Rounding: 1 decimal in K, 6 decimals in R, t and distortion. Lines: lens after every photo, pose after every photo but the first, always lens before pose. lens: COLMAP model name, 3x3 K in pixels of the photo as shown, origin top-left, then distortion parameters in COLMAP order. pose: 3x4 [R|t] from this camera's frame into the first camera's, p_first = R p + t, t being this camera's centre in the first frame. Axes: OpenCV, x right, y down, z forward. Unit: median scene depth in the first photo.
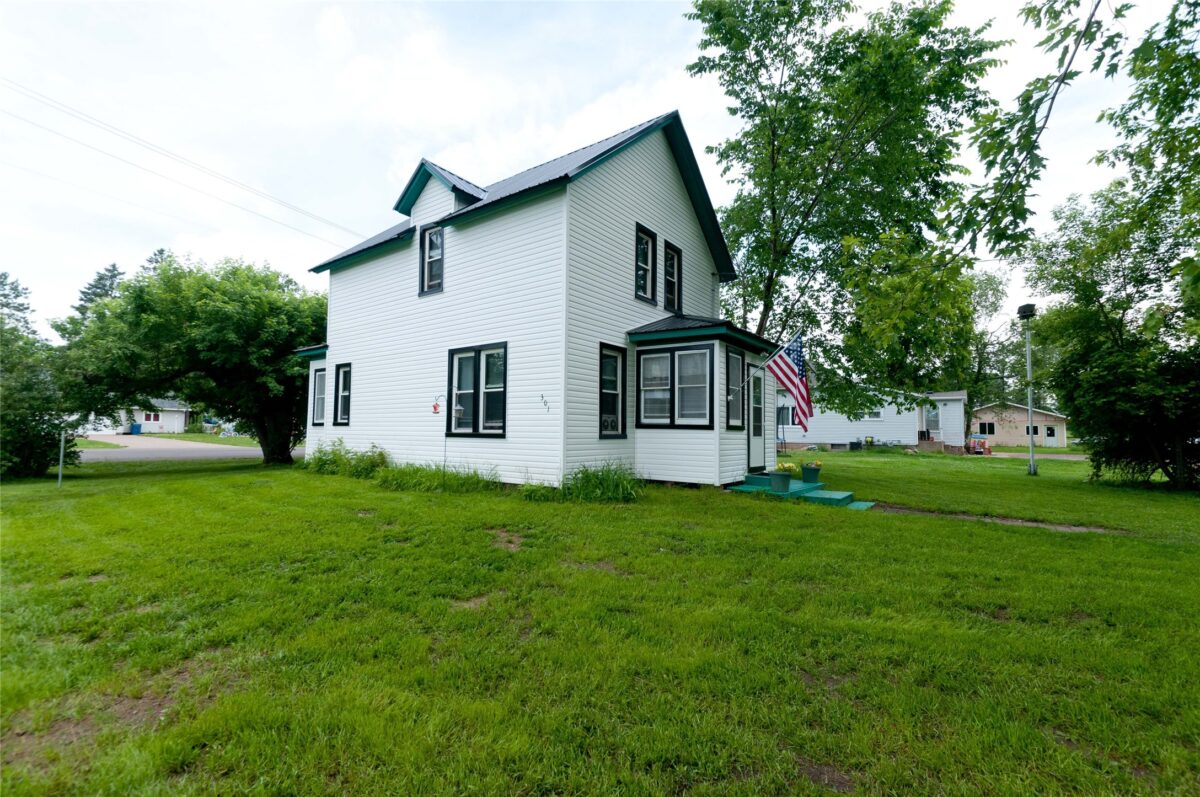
lens RADIAL K [[512.1, 0, 600.0], [0, 512.1, 398.5], [0, 0, 1]] dist [-0.000067, -0.000093]
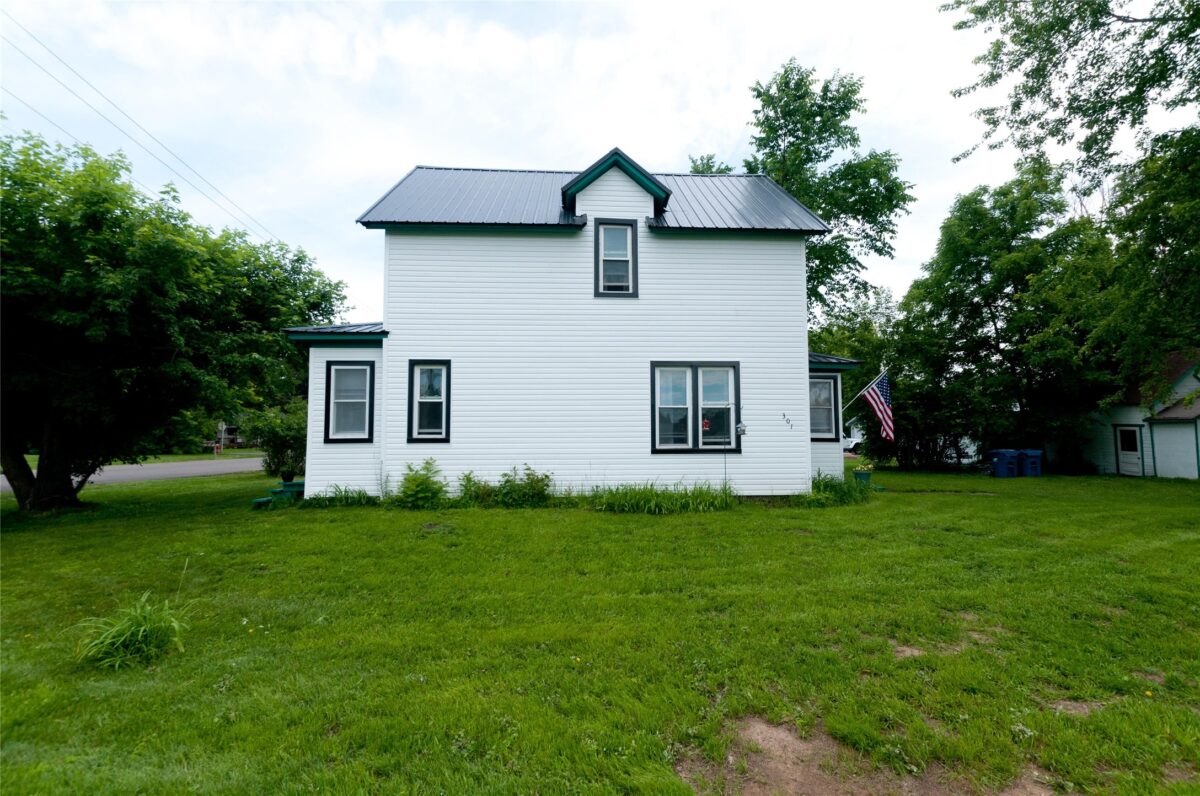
lens RADIAL K [[512.1, 0, 600.0], [0, 512.1, 398.0], [0, 0, 1]] dist [-0.000067, -0.000093]
pose [[0.776524, 0.033936, 0.629173, -0.954312], [-0.025532, 0.999423, -0.022395, -0.004645], [-0.629570, 0.001326, 0.776942, 0.318843]]
